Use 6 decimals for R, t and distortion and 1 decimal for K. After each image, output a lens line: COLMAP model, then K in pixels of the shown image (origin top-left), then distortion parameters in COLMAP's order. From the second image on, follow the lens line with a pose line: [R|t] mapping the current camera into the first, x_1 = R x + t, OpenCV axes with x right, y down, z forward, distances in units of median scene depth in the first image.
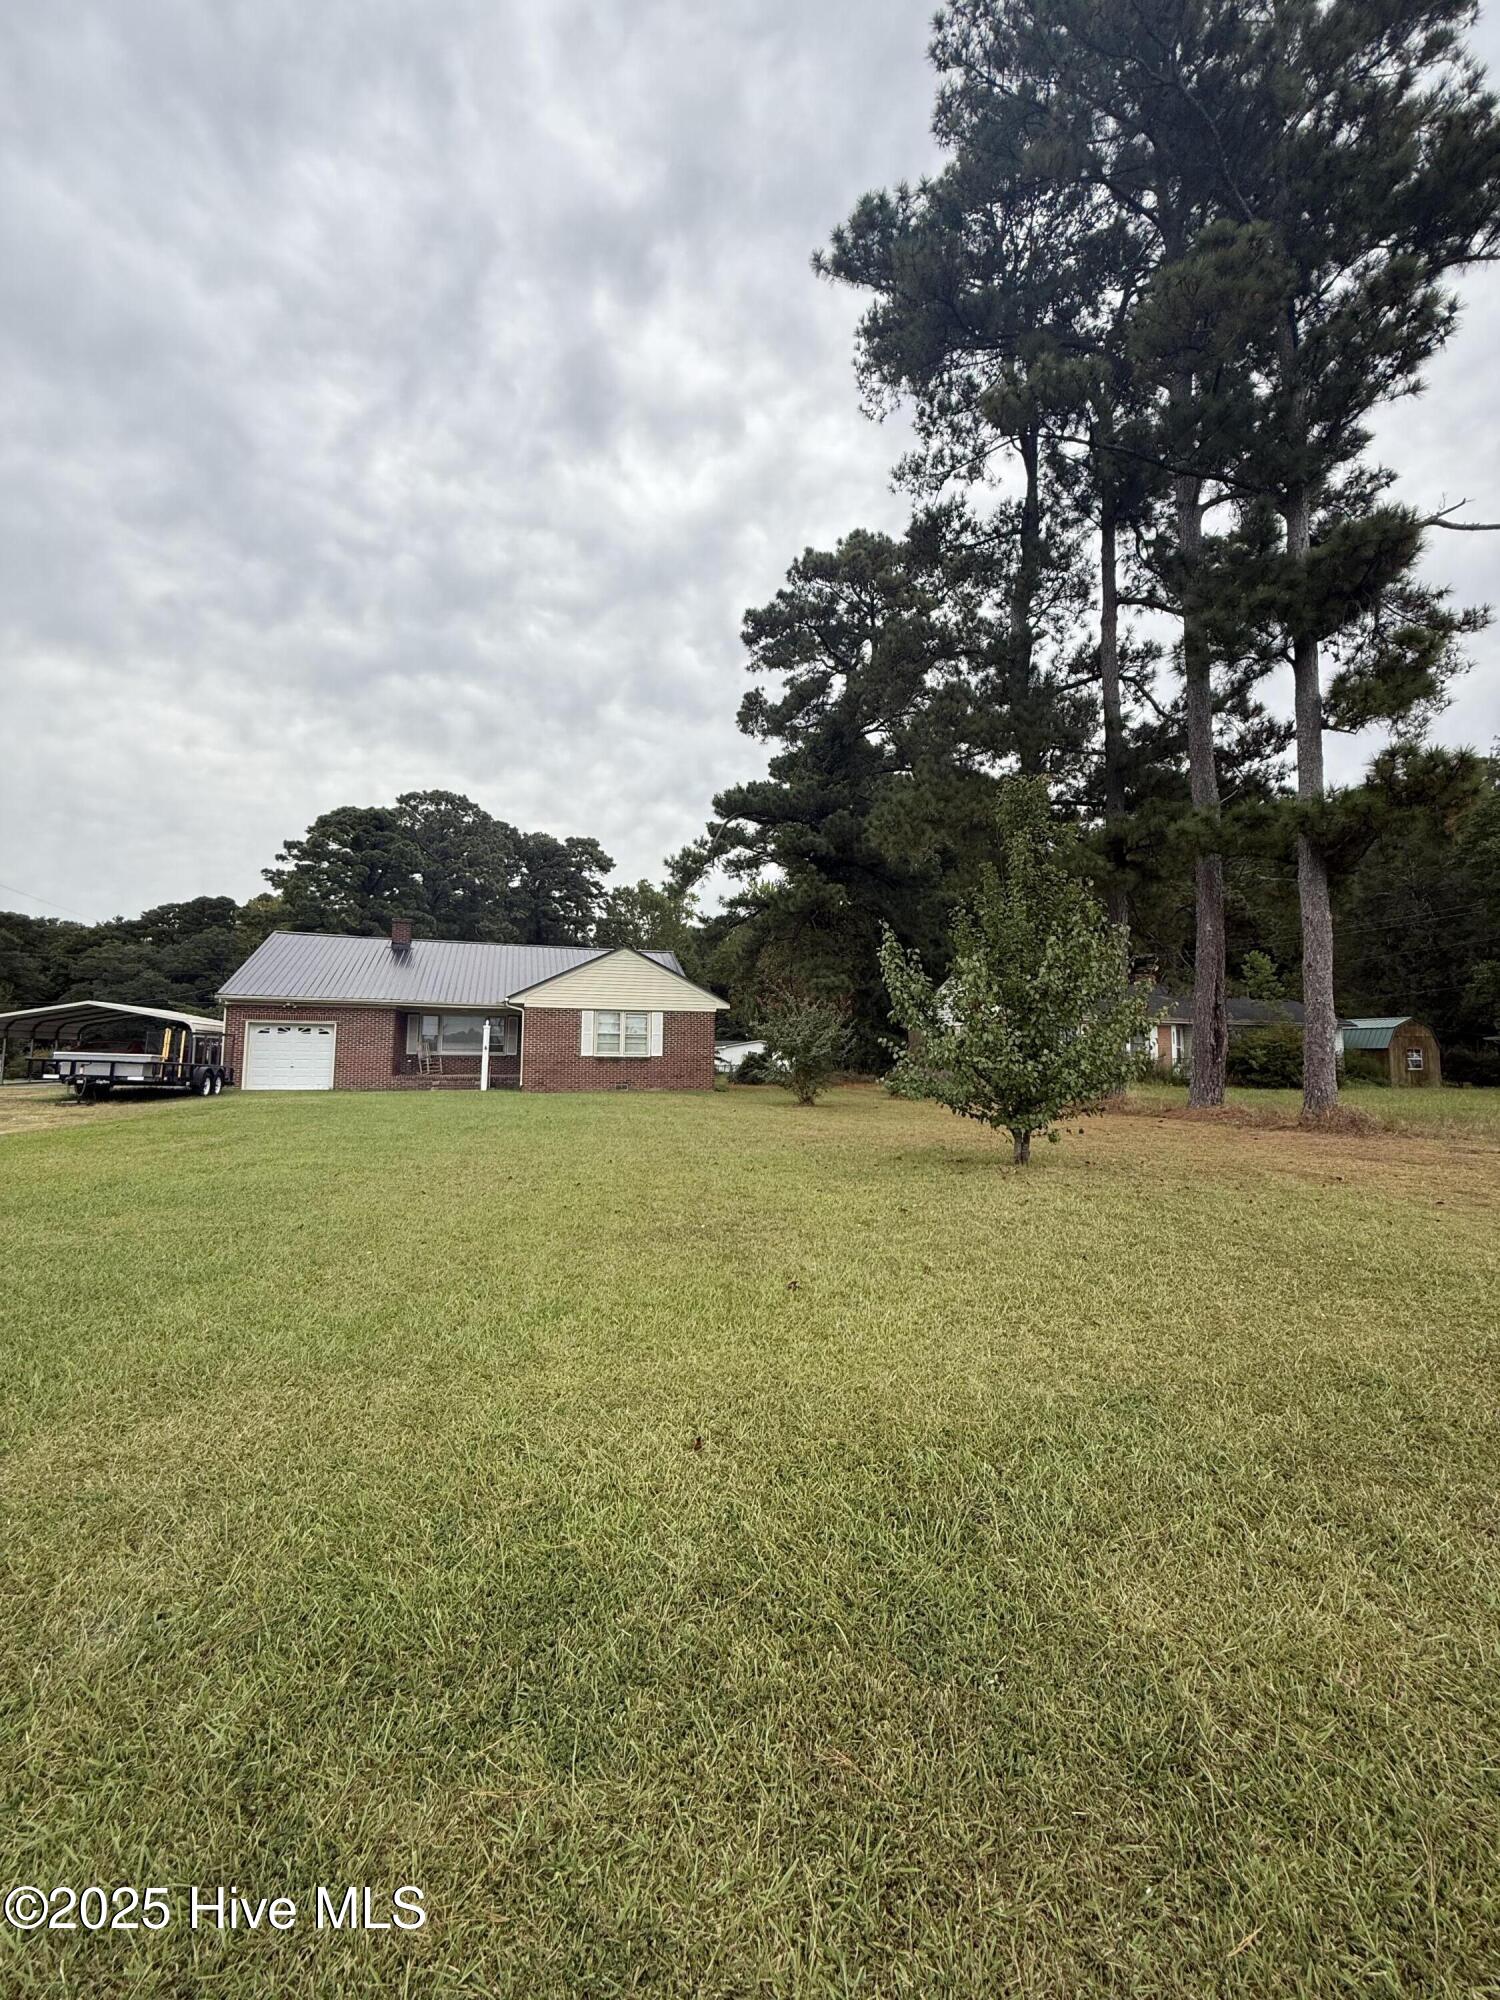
lens RADIAL K [[798.0, 0, 751.6], [0, 798.0, 1004.1], [0, 0, 1]] dist [0.009730, 0.000634]
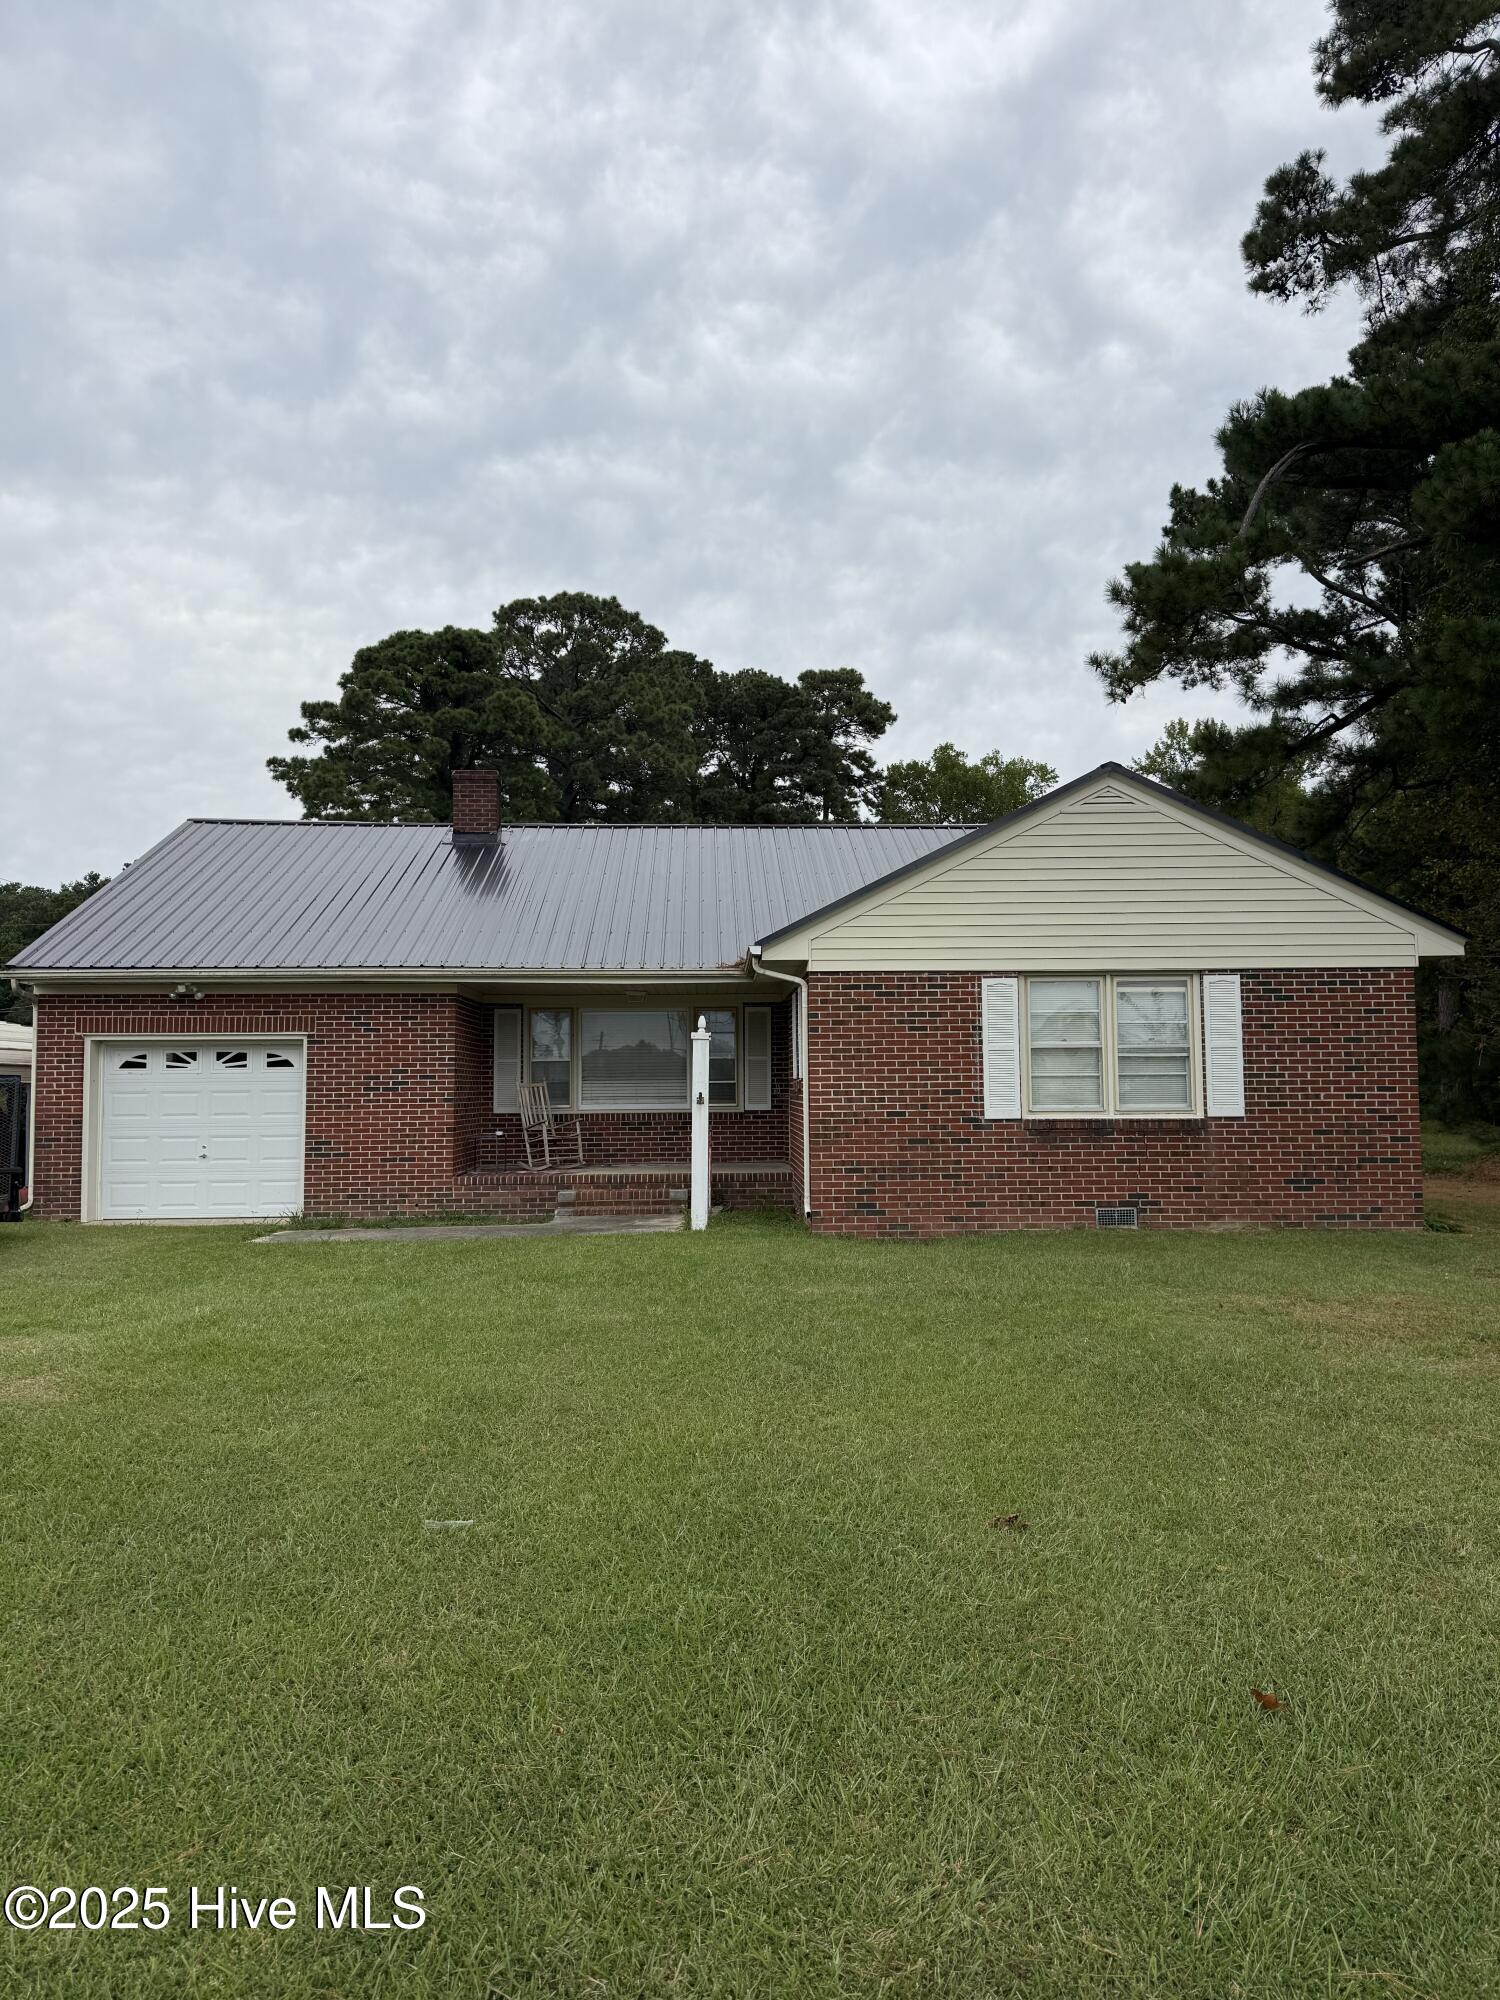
lens RADIAL K [[1397.6, 0, 754.7], [0, 1397.6, 998.3], [0, 0, 1]] dist [0.088304, -0.080799]
pose [[0.967252, -0.033687, -0.251573, -0.098951], [0.035016, 0.999386, 0.000806, 0.008200], [0.251392, -0.009588, 0.967838, 0.269432]]
